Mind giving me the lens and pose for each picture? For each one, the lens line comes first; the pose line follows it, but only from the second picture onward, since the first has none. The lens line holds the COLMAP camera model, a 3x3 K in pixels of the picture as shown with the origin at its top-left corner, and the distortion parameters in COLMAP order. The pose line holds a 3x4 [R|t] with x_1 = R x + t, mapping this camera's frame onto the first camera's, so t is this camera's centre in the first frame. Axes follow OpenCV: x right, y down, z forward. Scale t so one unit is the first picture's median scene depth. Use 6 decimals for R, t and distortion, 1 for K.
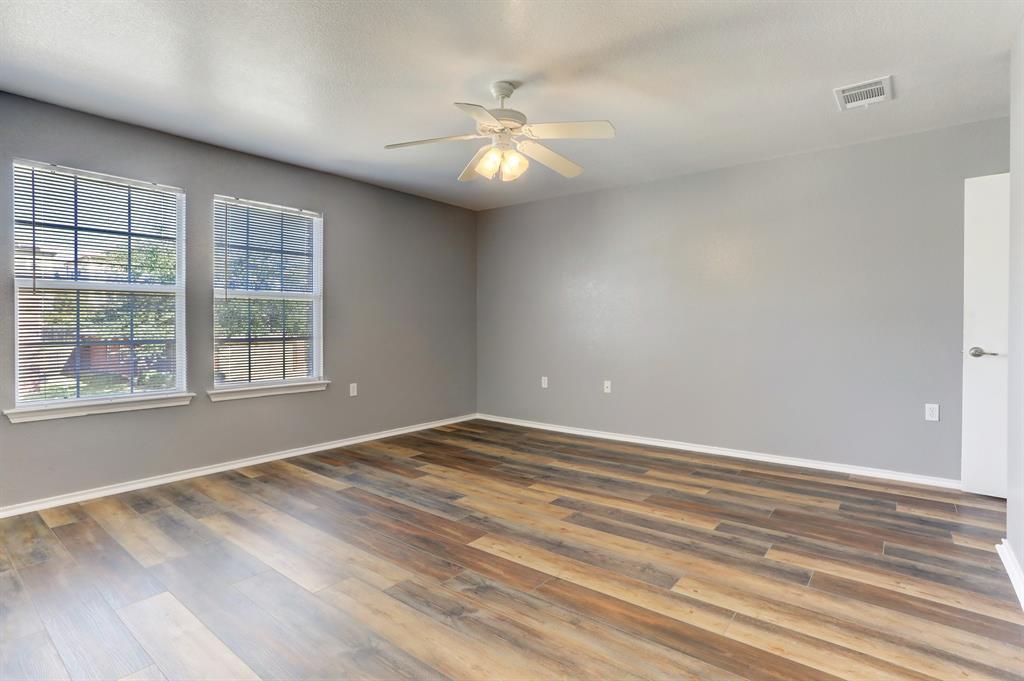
lens RADIAL K [[500.1, 0, 514.2], [0, 500.1, 327.4], [0, 0, 1]] dist [-0.063683, 0.030808]
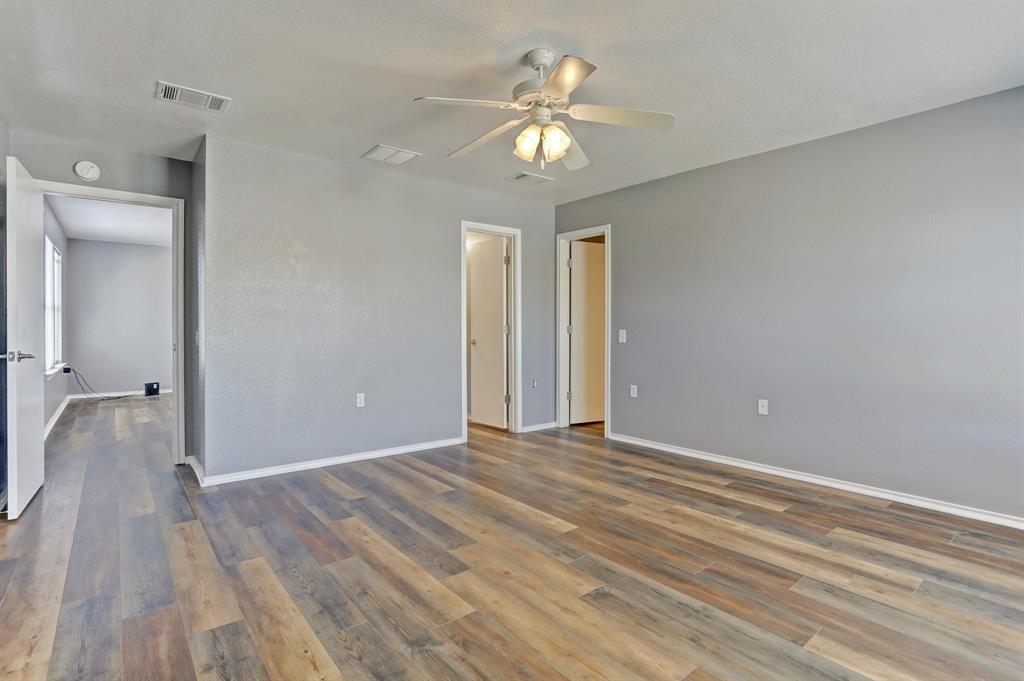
lens RADIAL K [[500.1, 0, 514.2], [0, 500.1, 327.4], [0, 0, 1]] dist [-0.063683, 0.030808]
pose [[-0.977284, 0.001316, 0.211931, -0.175908], [0.002102, 0.999992, 0.003487, -0.015391], [-0.211924, 0.003853, -0.977278, 1.953168]]
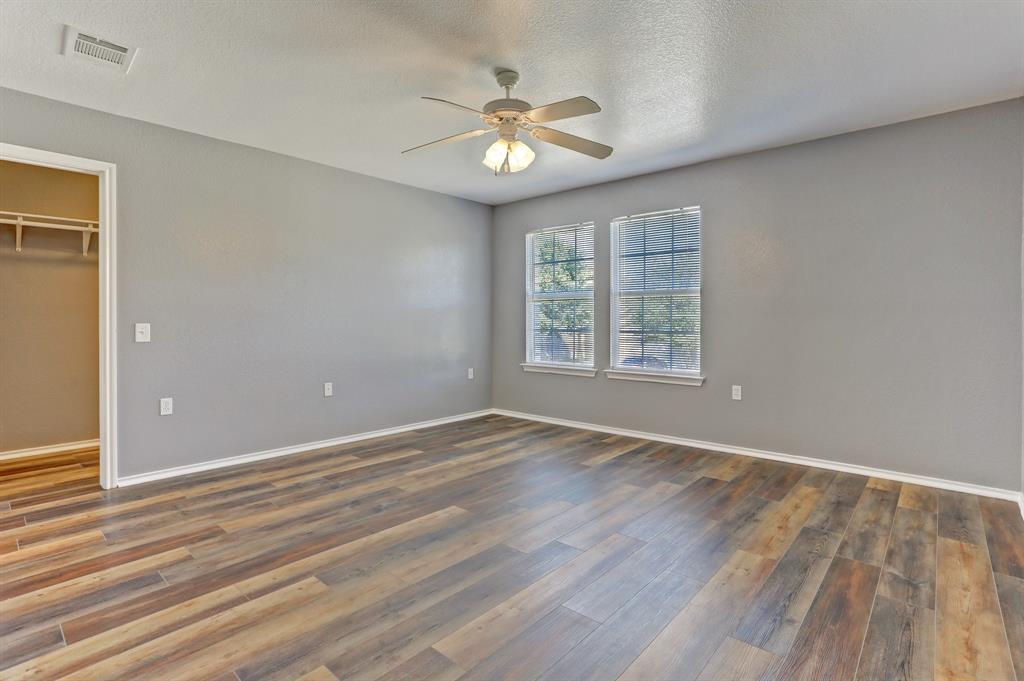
lens RADIAL K [[500.1, 0, 514.2], [0, 500.1, 327.4], [0, 0, 1]] dist [-0.063683, 0.030808]
pose [[-0.054171, 0.017677, -0.998375, 0.995672], [-0.002540, 0.999838, 0.017841, -0.010993], [0.998528, 0.003502, -0.054118, 1.110929]]
